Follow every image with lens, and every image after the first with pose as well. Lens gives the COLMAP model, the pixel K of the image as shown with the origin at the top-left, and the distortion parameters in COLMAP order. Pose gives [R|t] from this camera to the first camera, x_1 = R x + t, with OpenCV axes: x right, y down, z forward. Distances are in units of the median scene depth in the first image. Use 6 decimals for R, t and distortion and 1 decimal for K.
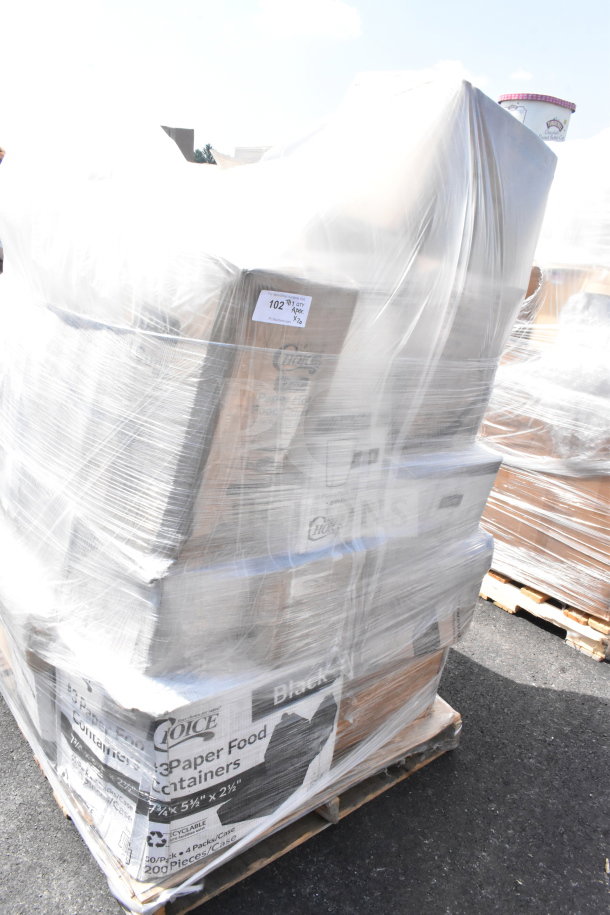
lens RADIAL K [[714.6, 0, 305.0], [0, 714.6, 457.5], [0, 0, 1]] dist [-0.096261, 0.004137]
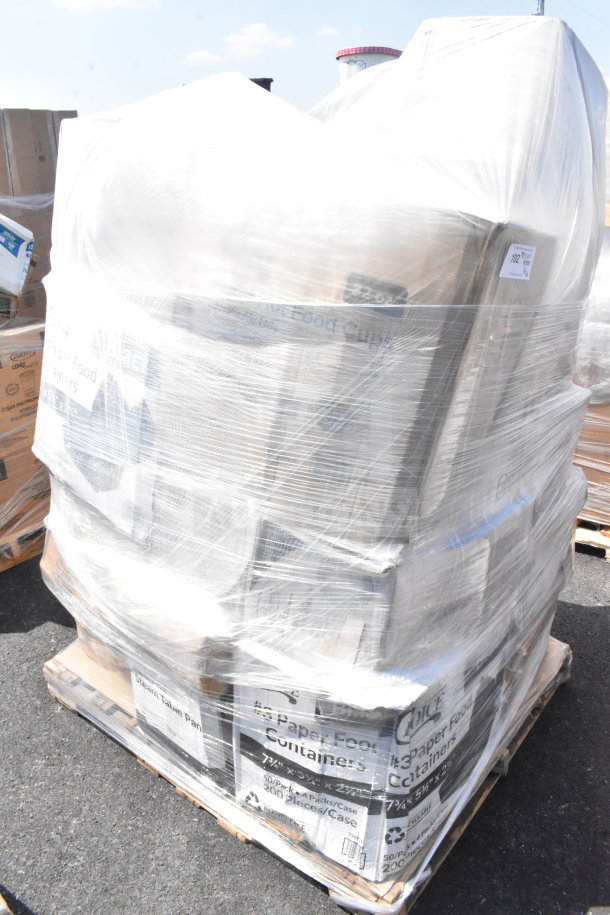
lens RADIAL K [[714.6, 0, 305.0], [0, 714.6, 457.5], [0, 0, 1]] dist [-0.096261, 0.004137]
pose [[0.971167, -0.168536, 0.168611, -0.411080], [0.161306, 0.985326, 0.055791, -0.038779], [-0.175539, -0.026985, 0.984103, 0.087501]]
